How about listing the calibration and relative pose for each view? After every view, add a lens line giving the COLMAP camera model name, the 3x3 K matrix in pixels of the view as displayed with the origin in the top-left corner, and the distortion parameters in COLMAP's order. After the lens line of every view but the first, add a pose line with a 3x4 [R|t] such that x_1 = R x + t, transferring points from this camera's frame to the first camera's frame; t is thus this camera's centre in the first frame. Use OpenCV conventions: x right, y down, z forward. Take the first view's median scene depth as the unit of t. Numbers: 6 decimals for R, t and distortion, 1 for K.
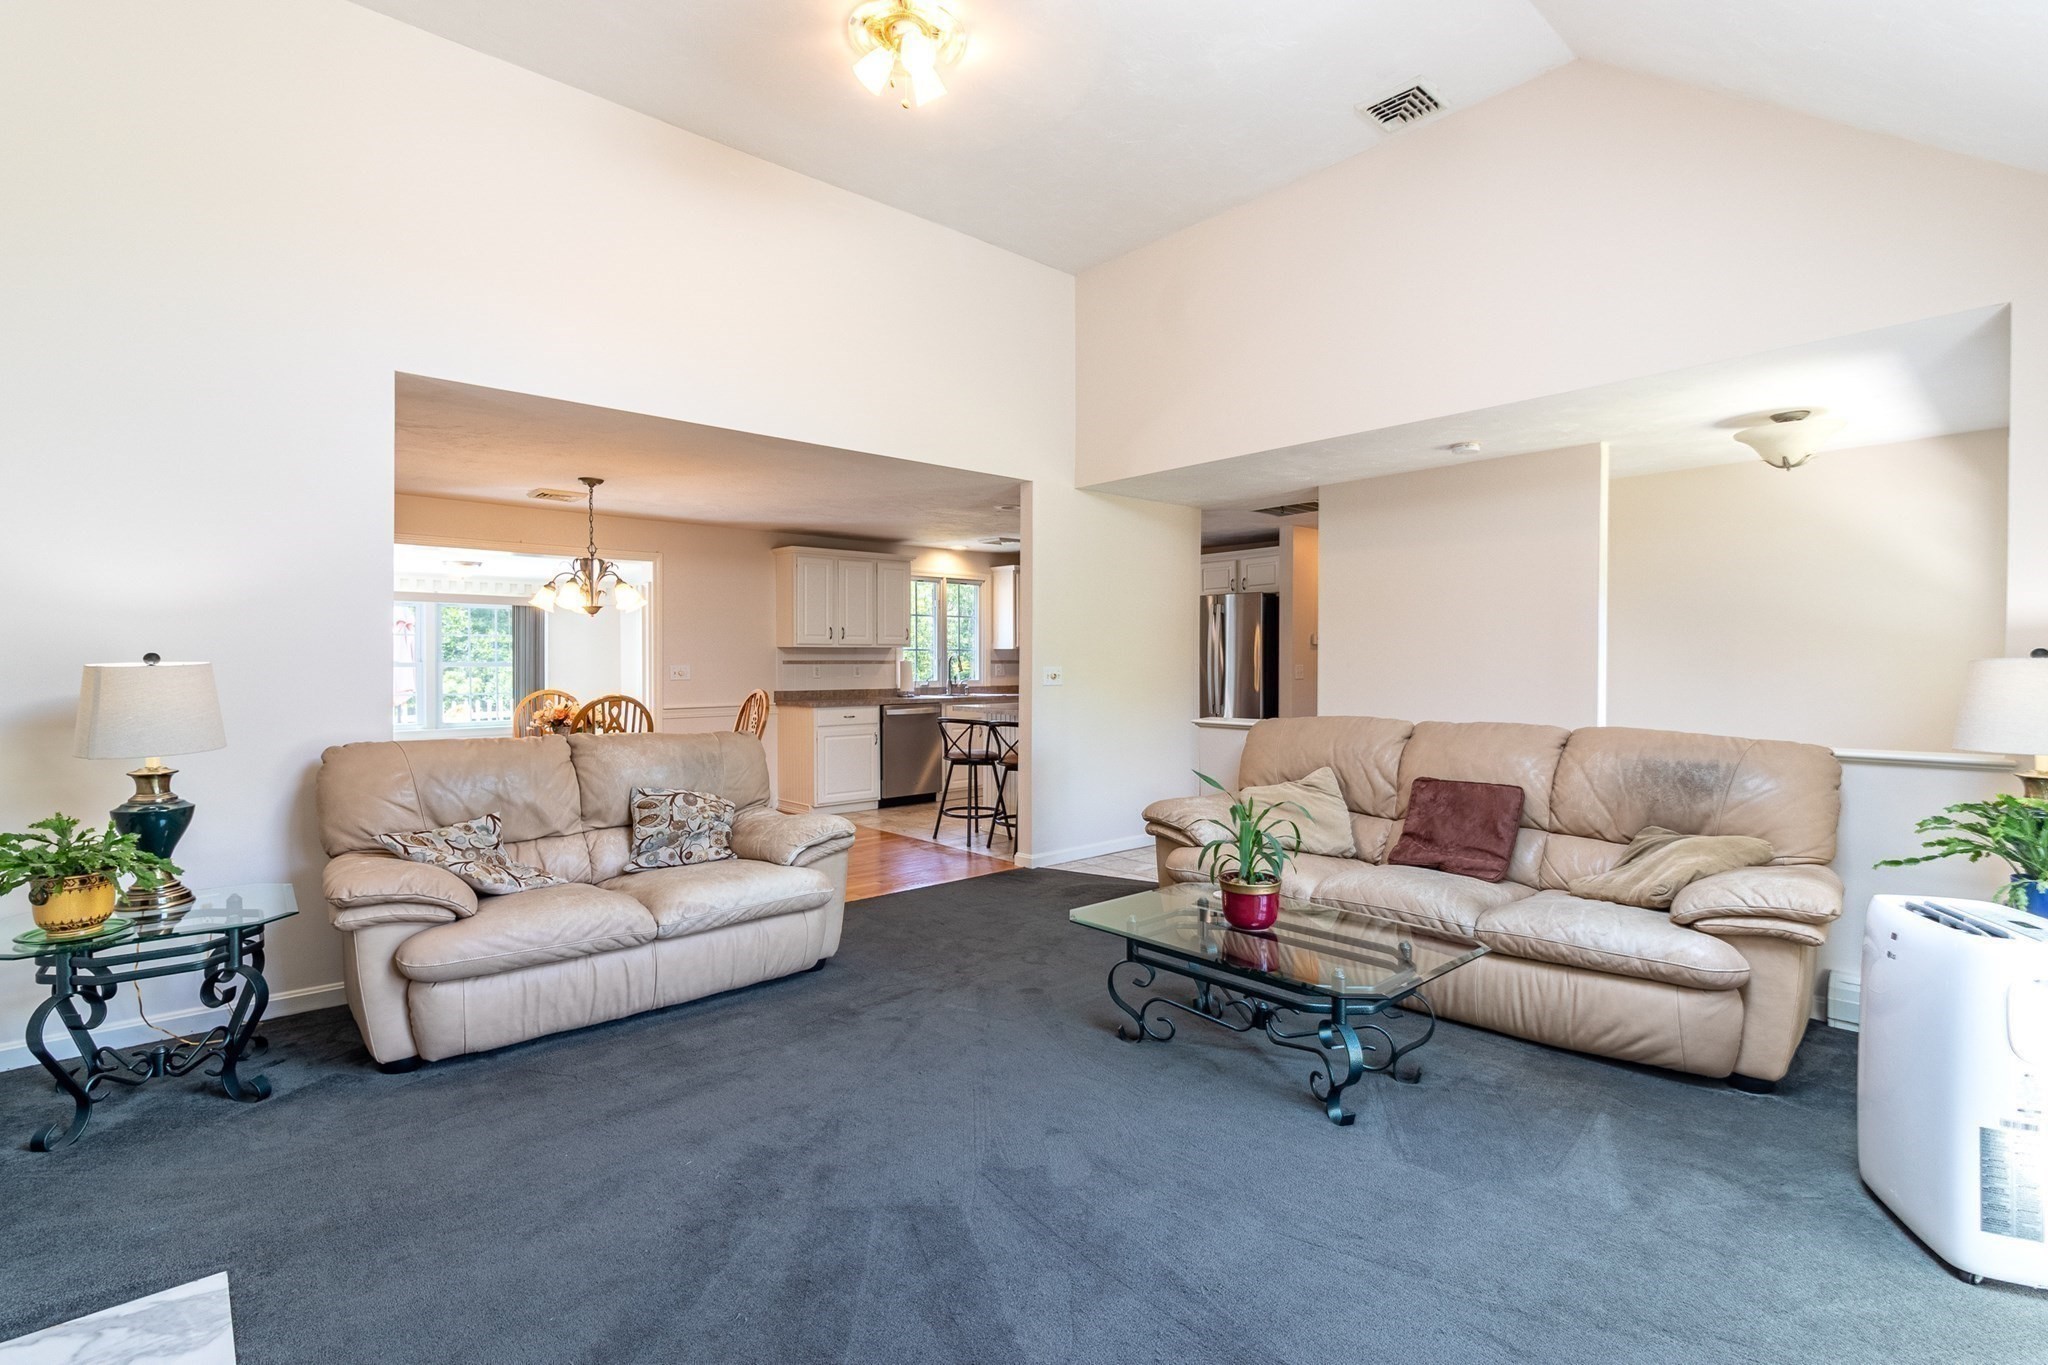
lens RADIAL K [[942.5, 0, 1022.4], [0, 942.5, 667.5], [0, 0, 1]] dist [-0.000280, -0.000276]
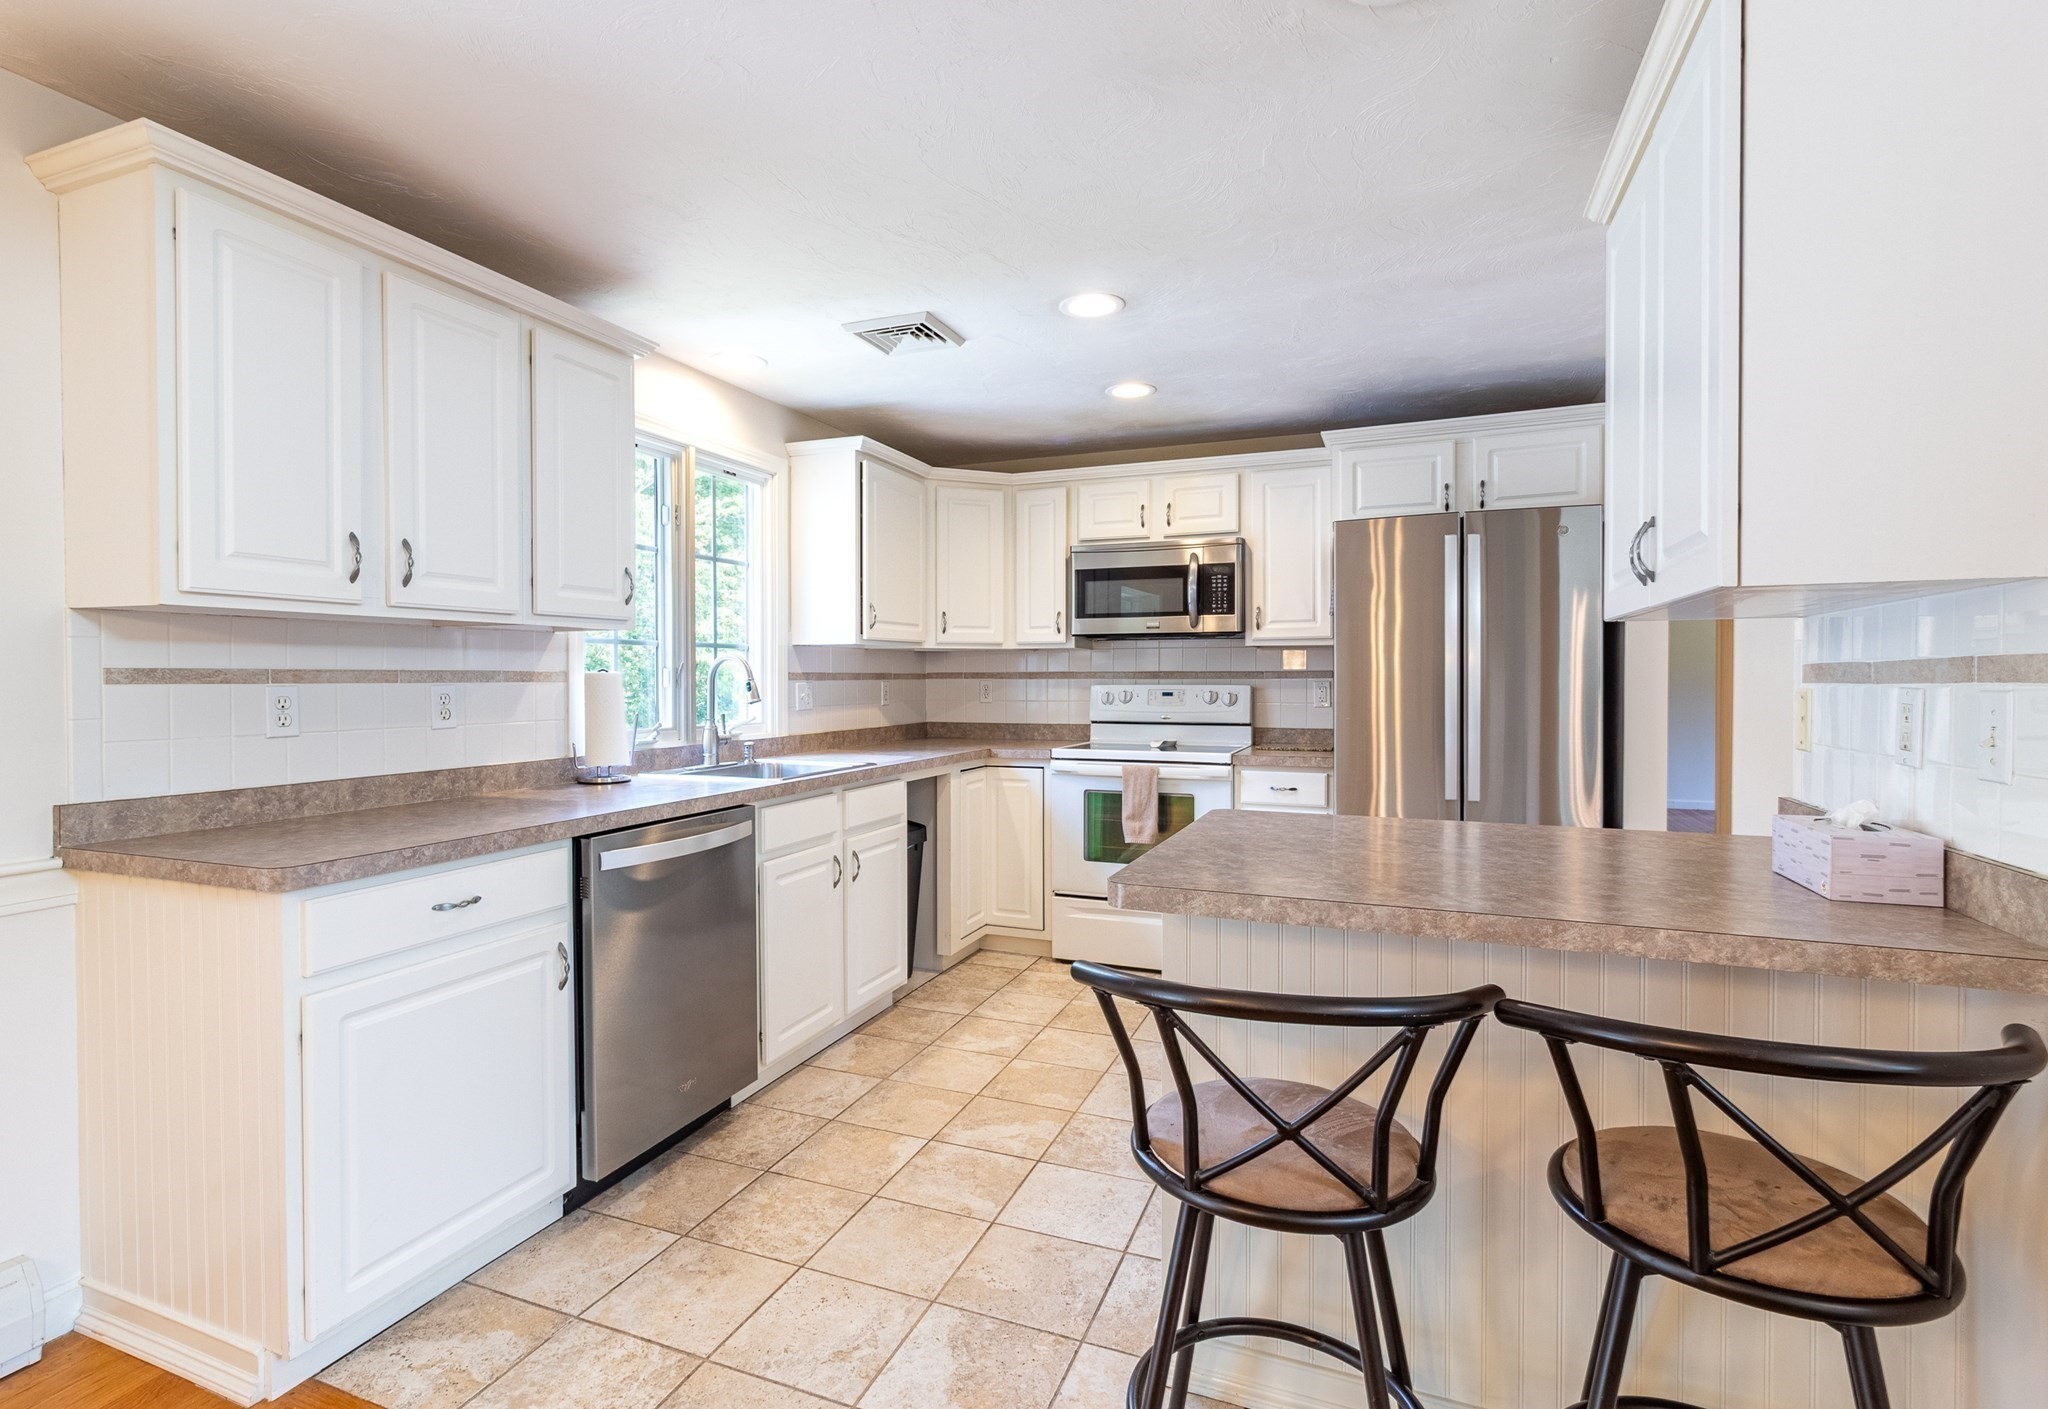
lens RADIAL K [[975.2, 0, 988.6], [0, 975.2, 688.5], [0, 0, 1]] dist [0.001044, 0.000349]
pose [[0.902980, -0.005850, 0.429642, -0.157530], [0.004059, 0.999979, 0.005085, -0.002660], [-0.429663, -0.002848, 0.902985, 0.674302]]
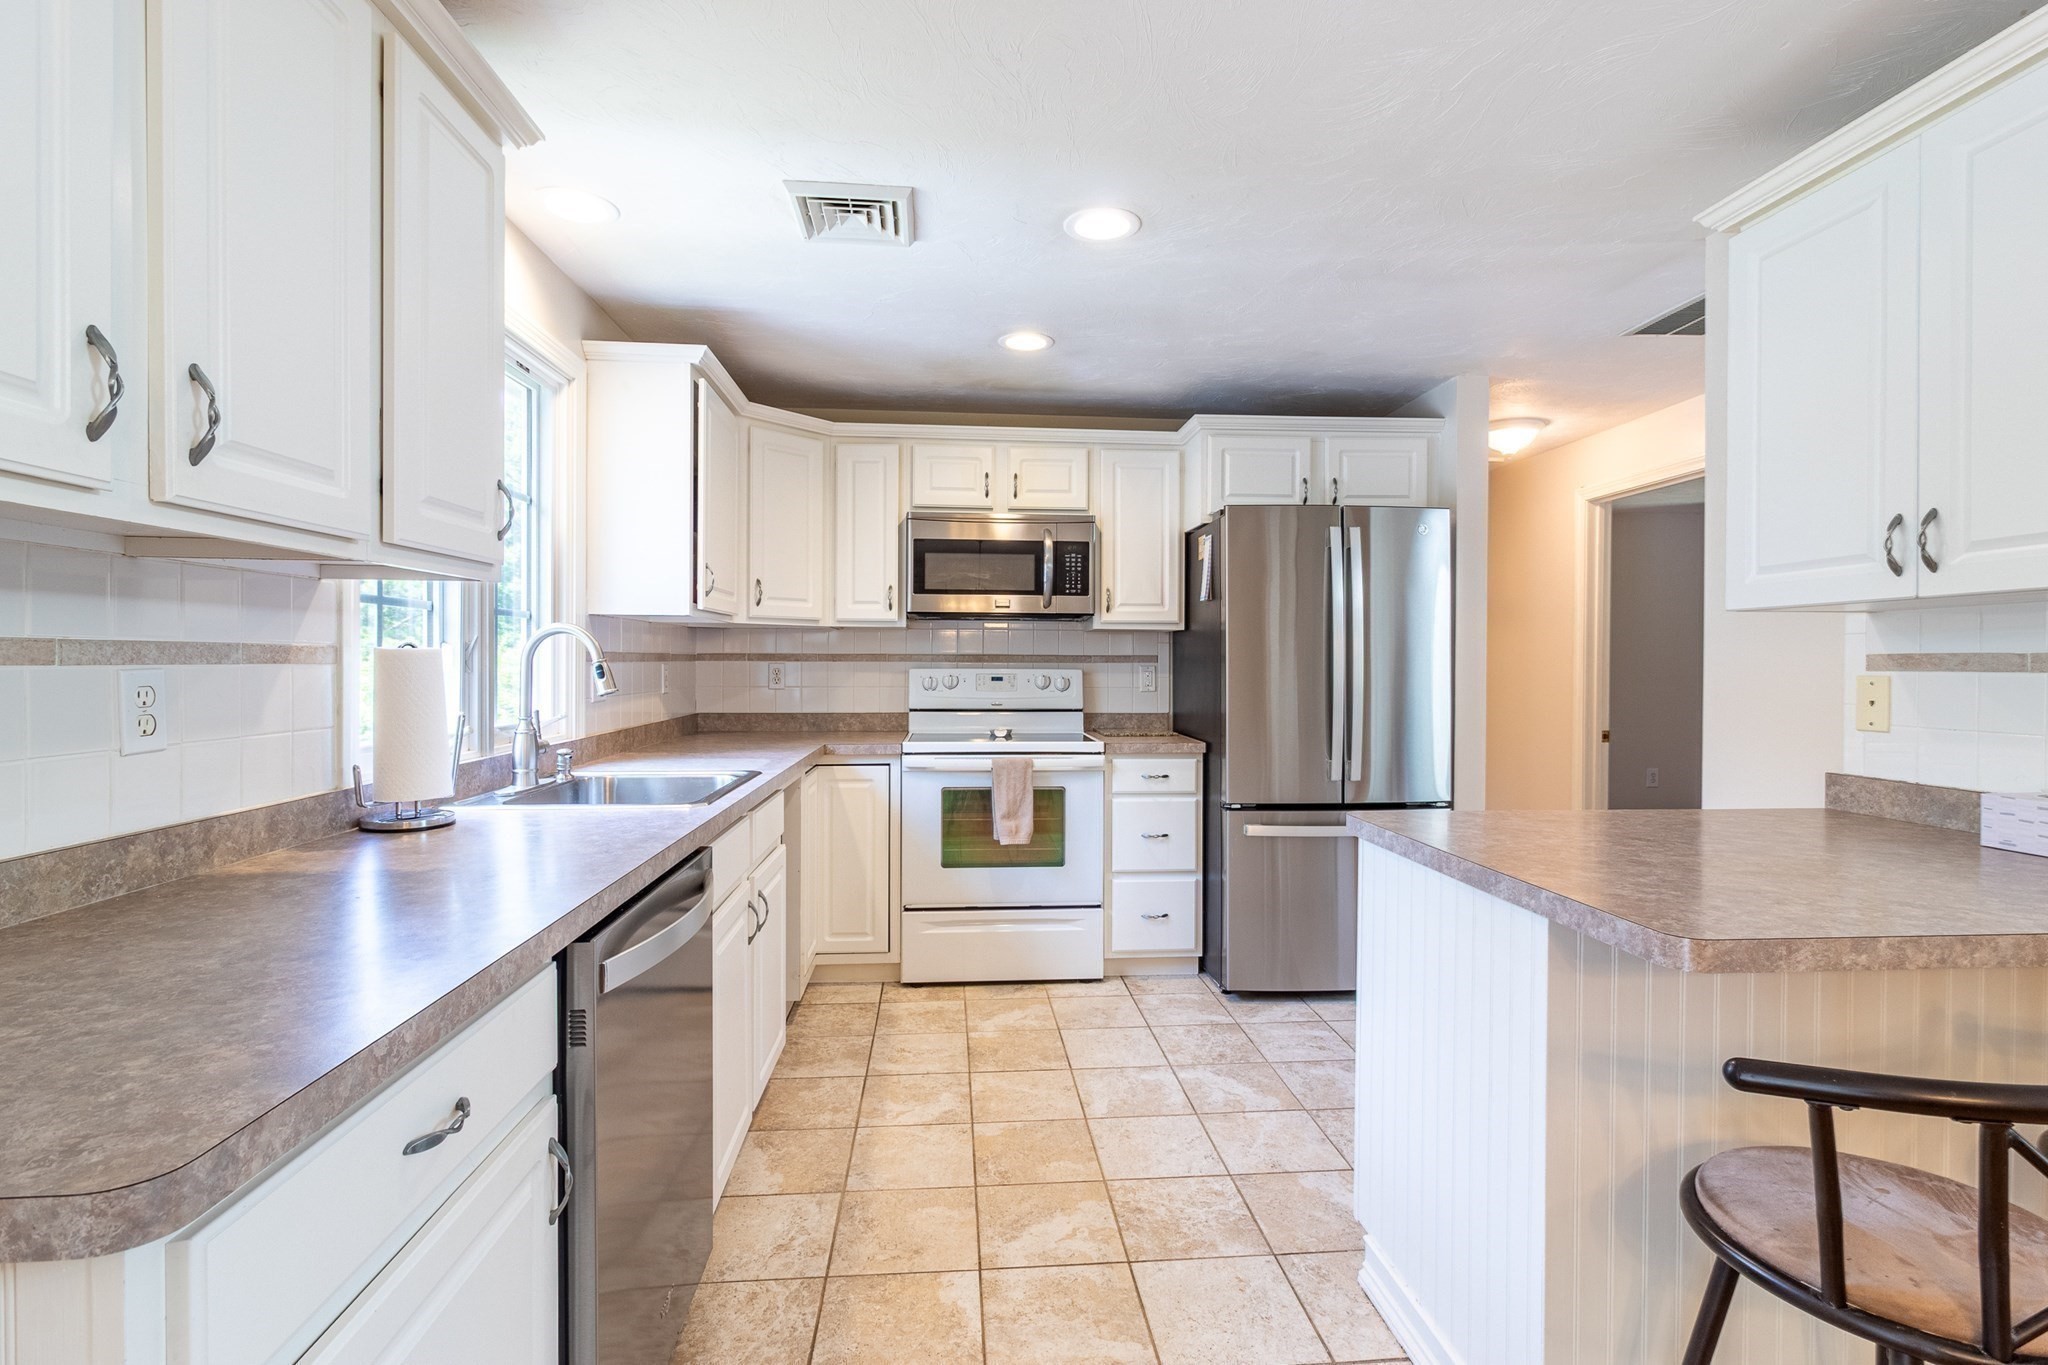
lens RADIAL K [[942.5, 0, 1022.4], [0, 942.5, 667.5], [0, 0, 1]] dist [-0.000280, -0.000276]
pose [[0.606000, -0.002372, 0.795461, -0.217403], [0.000498, 0.999996, 0.002602, -0.003560], [-0.795464, -0.001180, 0.605999, 0.819391]]
